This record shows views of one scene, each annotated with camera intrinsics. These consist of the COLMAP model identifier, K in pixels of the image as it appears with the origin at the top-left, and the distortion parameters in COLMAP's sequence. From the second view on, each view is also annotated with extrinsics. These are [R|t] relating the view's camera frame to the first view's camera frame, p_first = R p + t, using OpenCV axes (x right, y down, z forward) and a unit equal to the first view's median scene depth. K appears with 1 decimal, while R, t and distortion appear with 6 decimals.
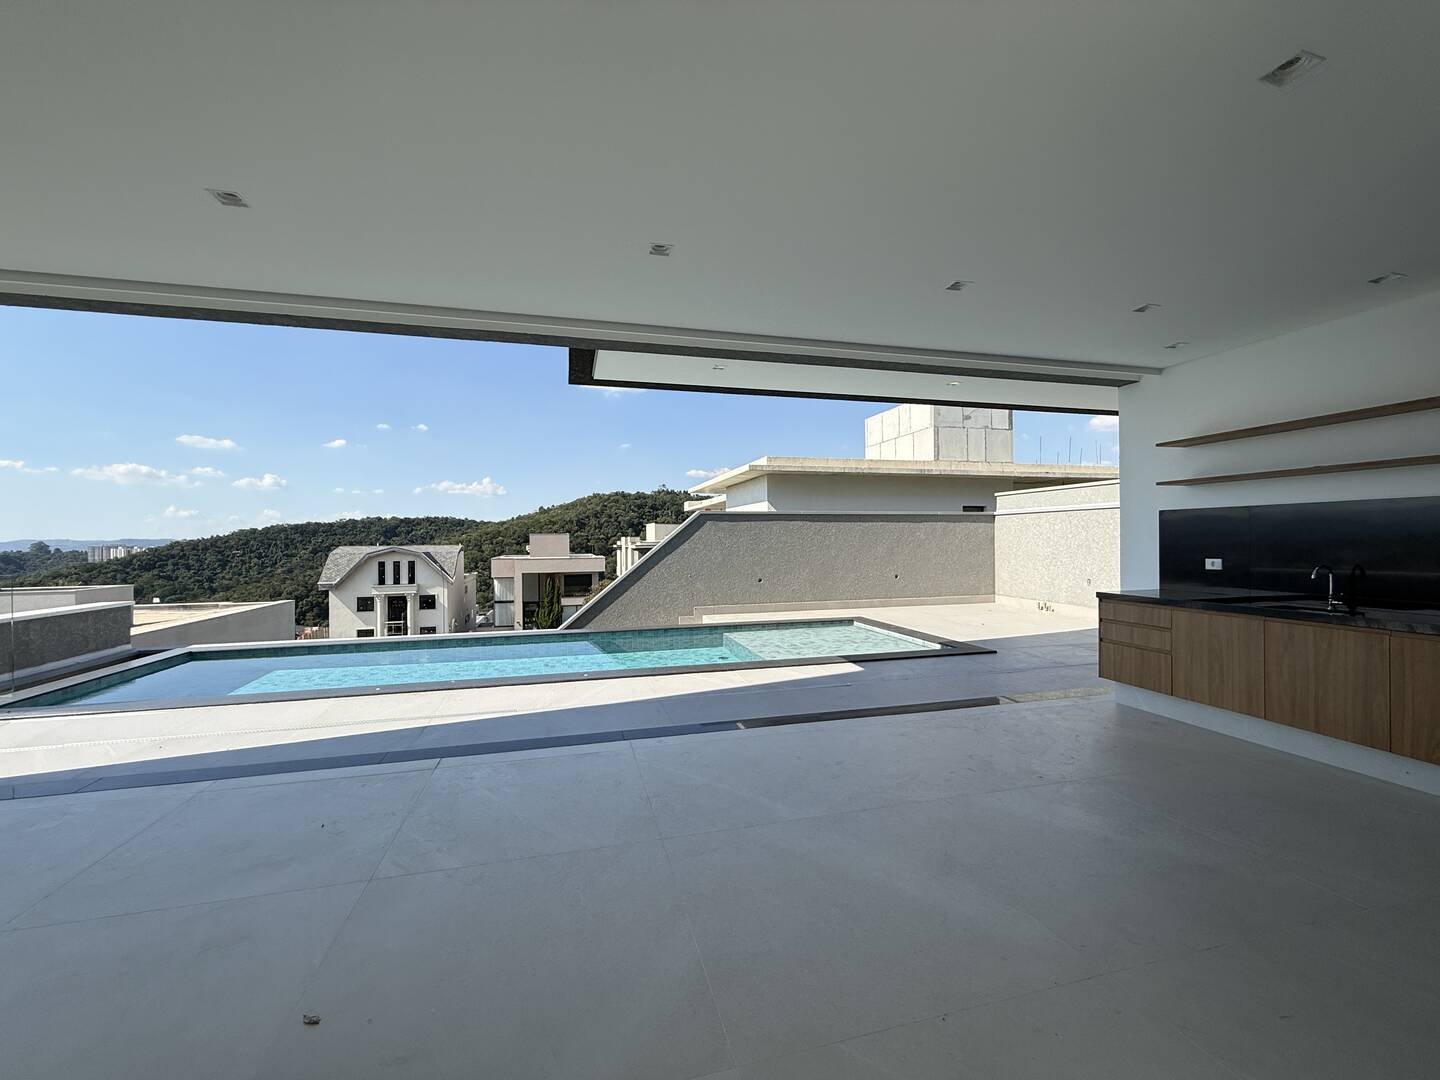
lens RADIAL K [[576.7, 0, 715.4], [0, 576.7, 539.7], [0, 0, 1]] dist [0.001418, 0.000162]
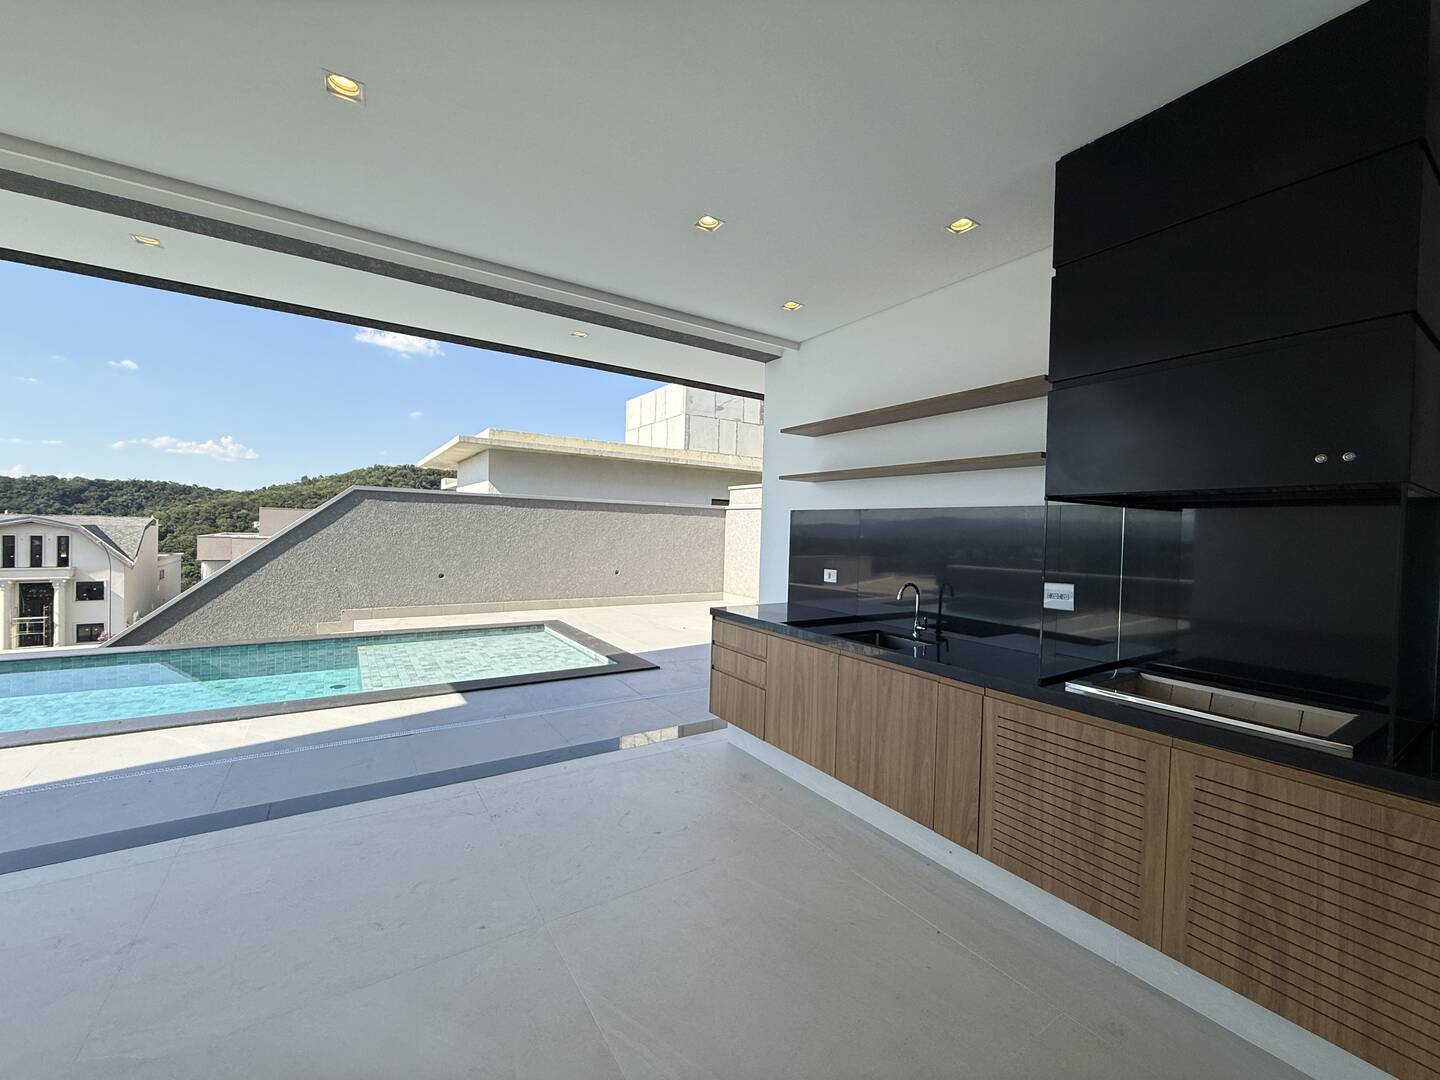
lens RADIAL K [[576.0, 0, 720.0], [0, 576.0, 540.0], [0, 0, 1]] dist [-0.002146, -0.000333]
pose [[0.945101, 0.029382, 0.325455, 0.114258], [-0.036706, 0.999192, 0.016385, -0.004842], [-0.324710, -0.027431, 0.945416, 0.066808]]
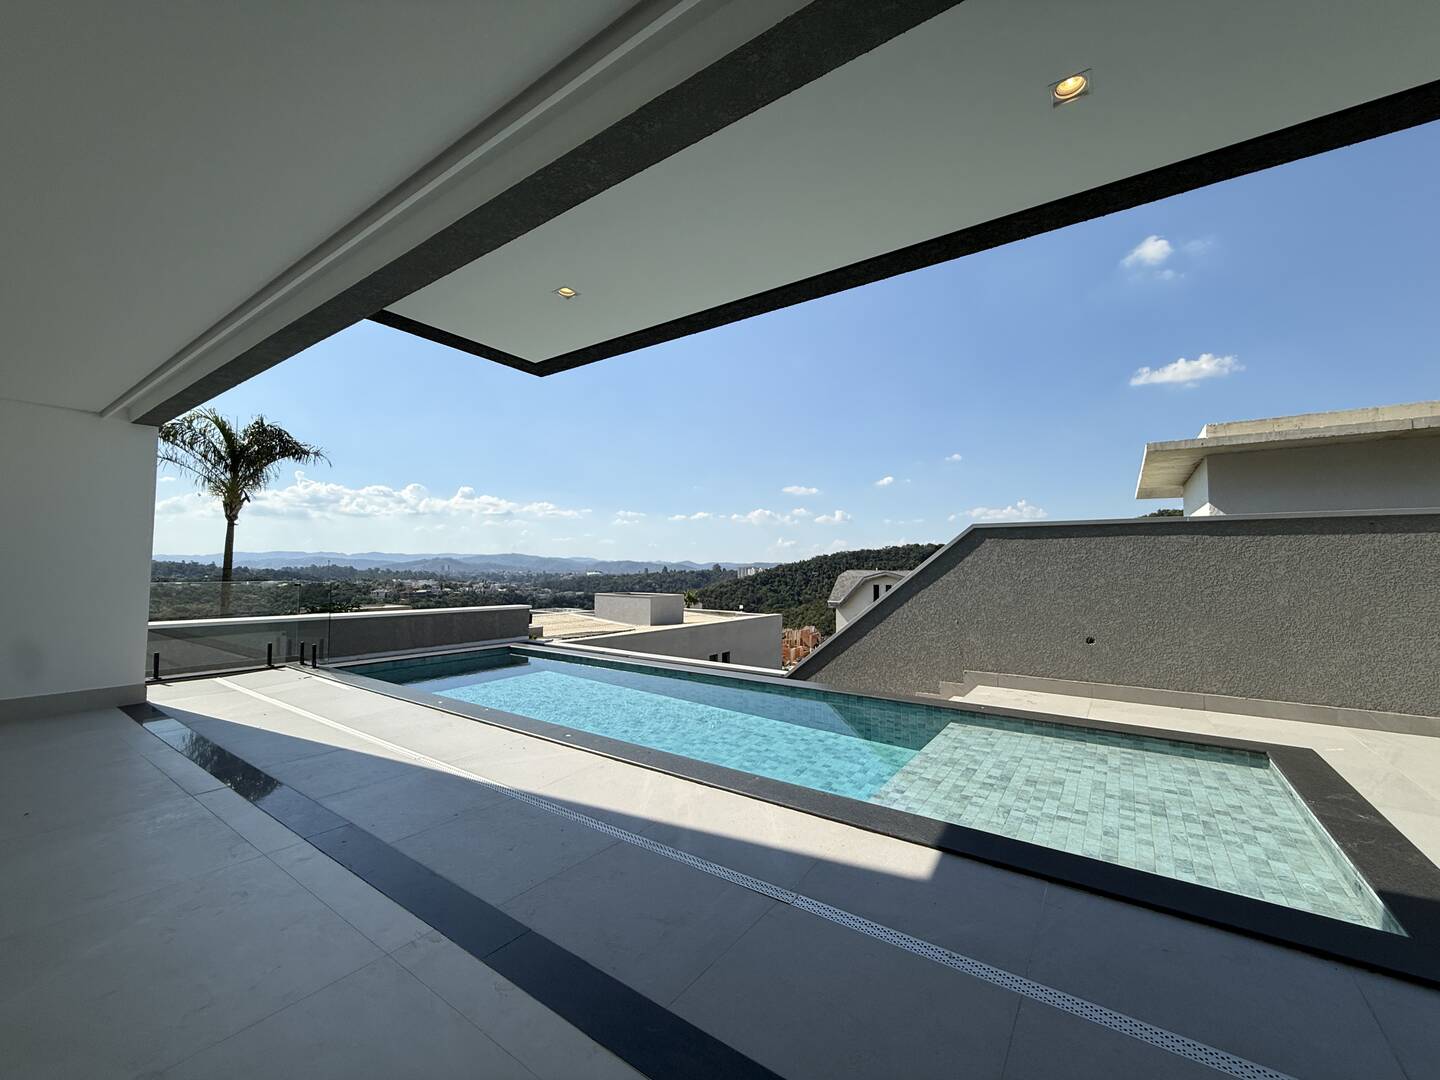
lens RADIAL K [[576.7, 0, 710.8], [0, 576.7, 546.3], [0, 0, 1]] dist [-0.008583, 0.000089]
pose [[0.640251, -0.013306, -0.768051, 0.171568], [-0.012431, 0.999540, -0.027678, -0.001545], [0.768065, 0.027269, 0.639791, 0.216521]]
